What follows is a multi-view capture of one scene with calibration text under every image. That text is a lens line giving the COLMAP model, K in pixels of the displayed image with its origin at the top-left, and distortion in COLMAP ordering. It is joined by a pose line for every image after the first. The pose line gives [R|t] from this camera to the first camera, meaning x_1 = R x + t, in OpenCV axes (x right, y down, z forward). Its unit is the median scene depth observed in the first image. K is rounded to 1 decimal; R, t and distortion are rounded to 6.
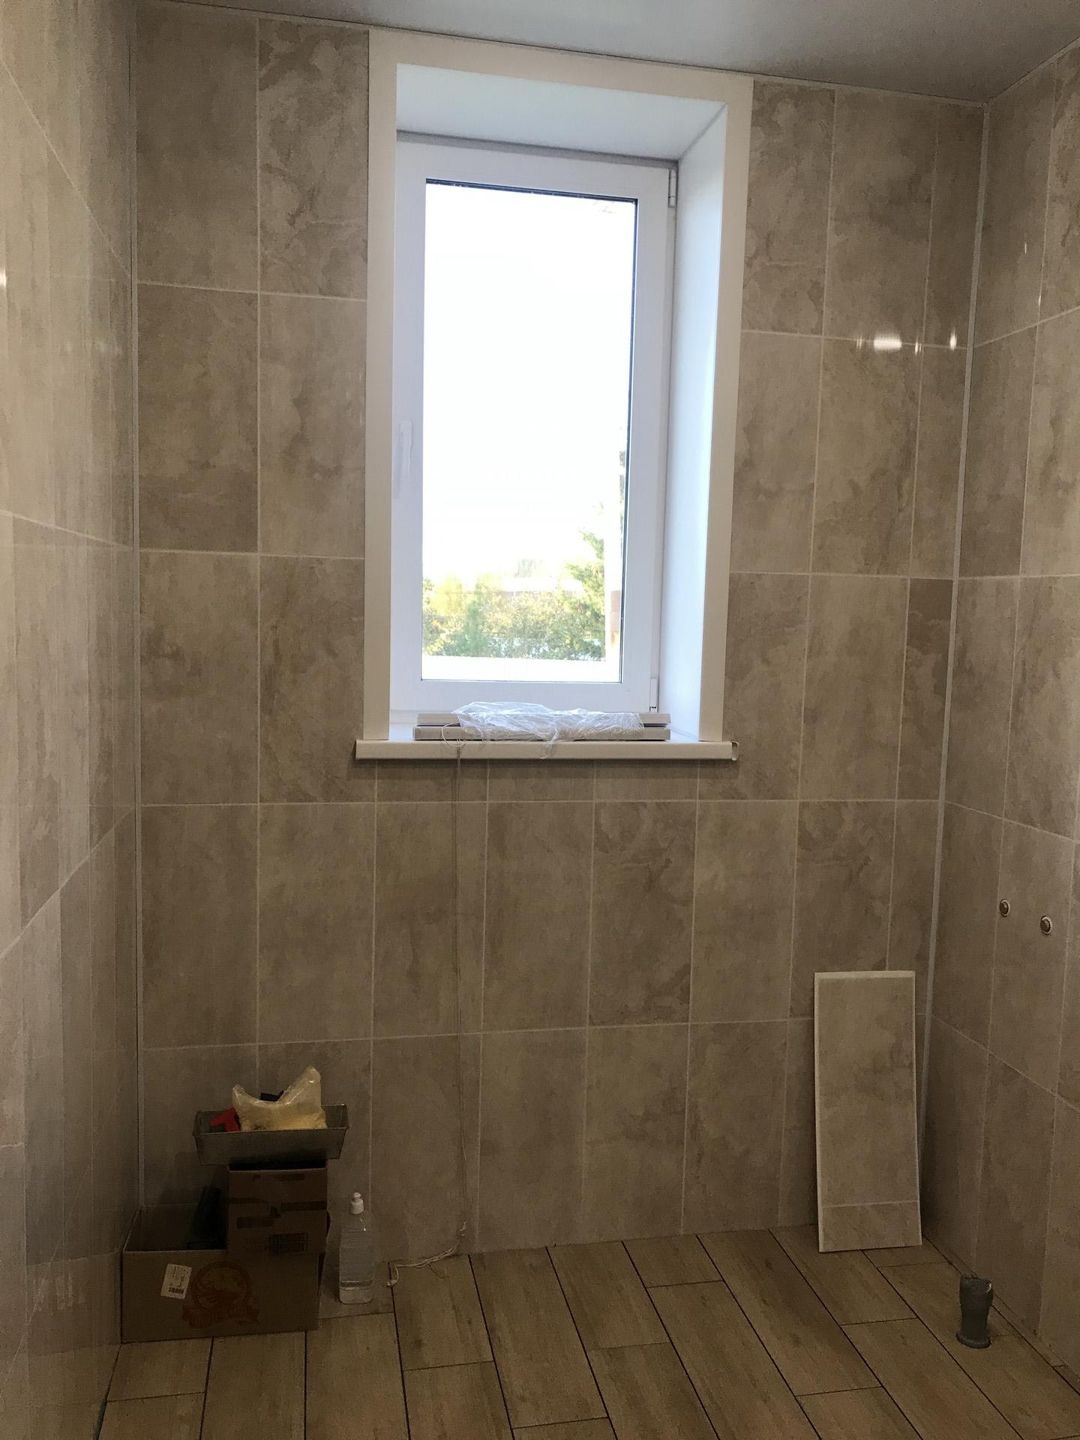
lens RADIAL K [[1171.6, 0, 540.0], [0, 1171.6, 720.0], [0, 0, 1]] dist [0.013064, -0.000436]
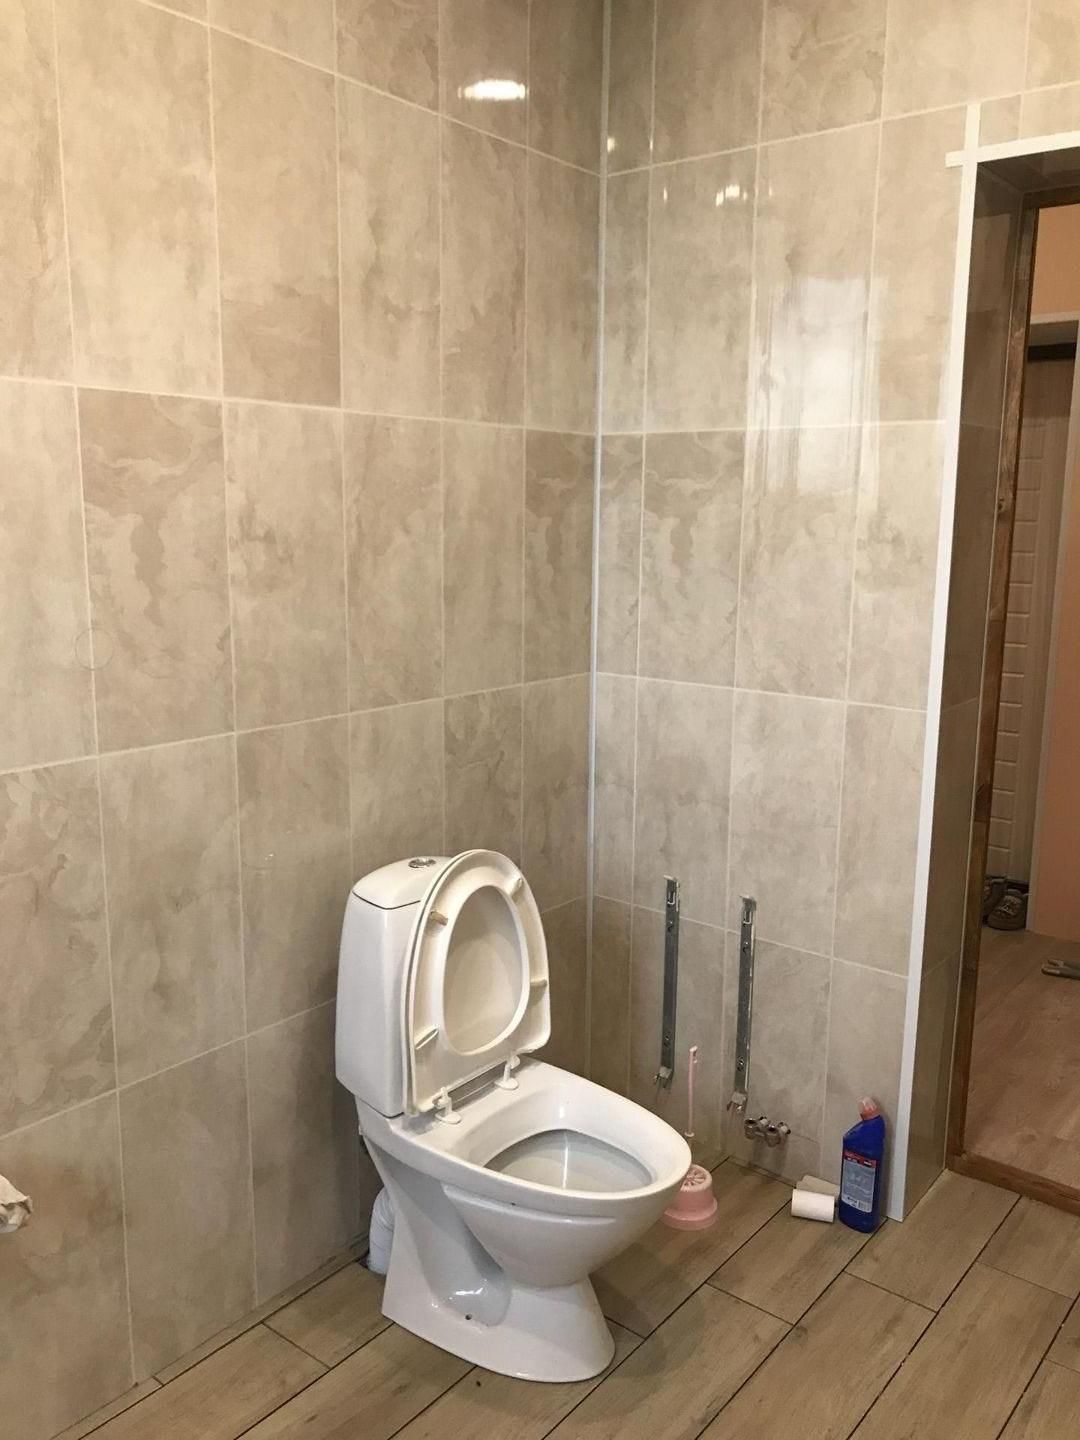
lens RADIAL K [[1171.6, 0, 540.0], [0, 1171.6, 720.0], [0, 0, 1]] dist [0.013064, -0.000436]
pose [[0.763280, -0.138502, 0.631048, -0.266749], [0.079631, 0.989472, 0.120851, -0.011588], [-0.641142, -0.041992, 0.766273, 0.329212]]
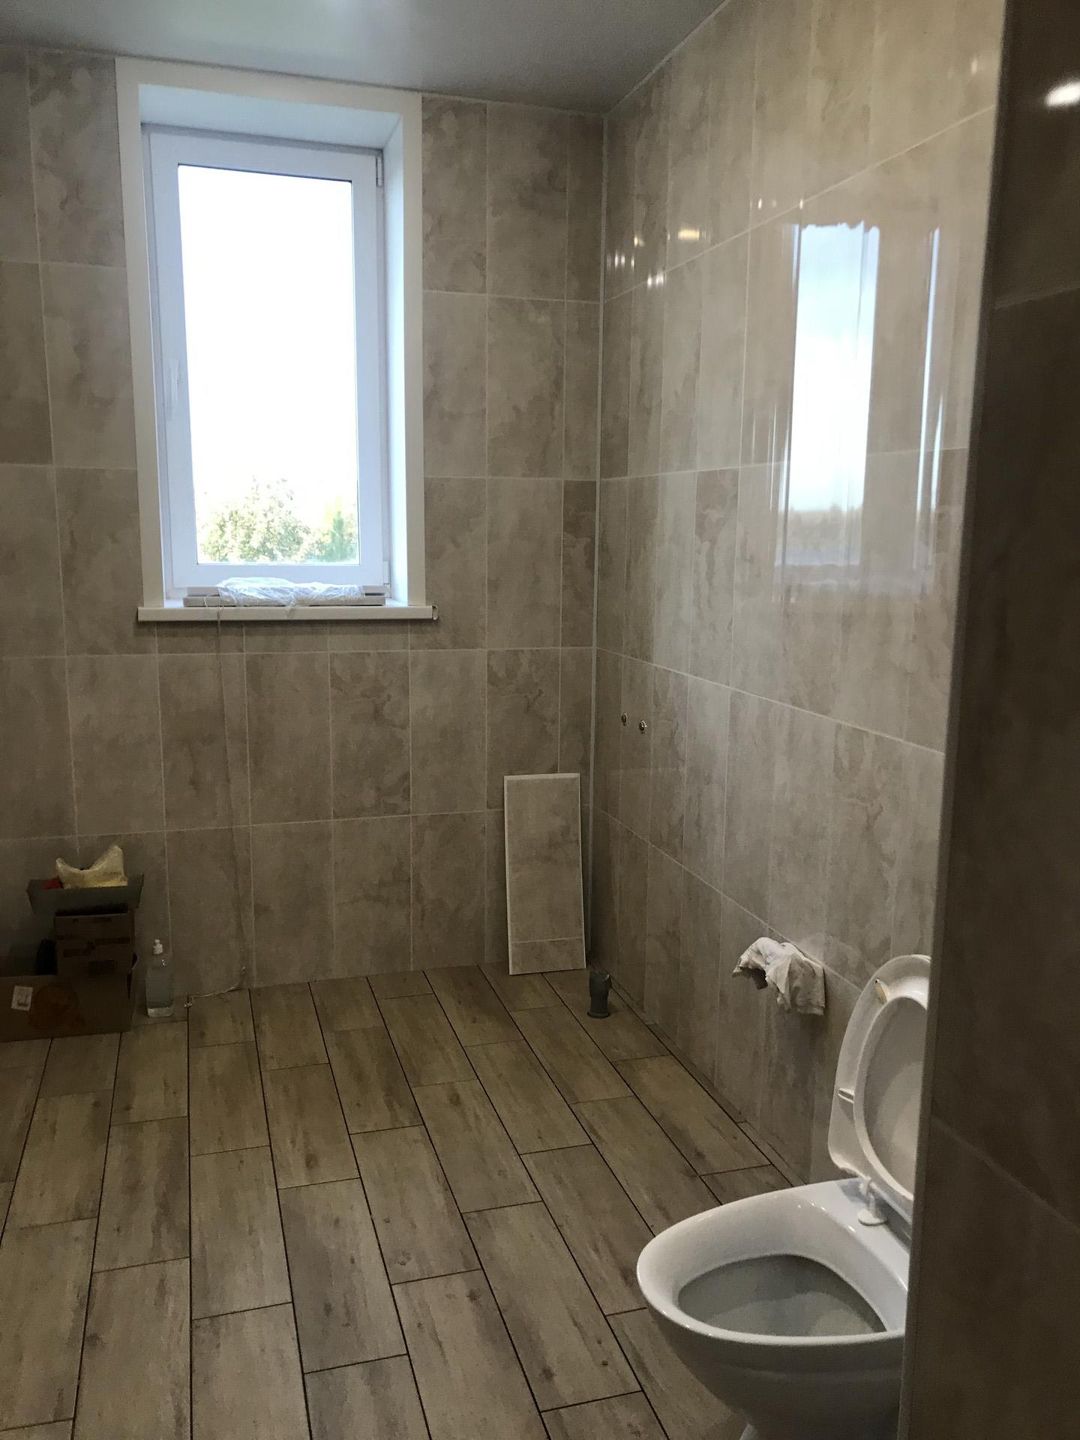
lens RADIAL K [[1160.2, 0, 539.2], [0, 1160.2, 735.9], [0, 0, 1]] dist [0.026986, -0.038531]
pose [[0.995676, -0.031610, 0.087353, 0.168781], [0.023760, 0.995705, 0.089485, 0.052473], [-0.089806, -0.087022, 0.992150, -0.352164]]
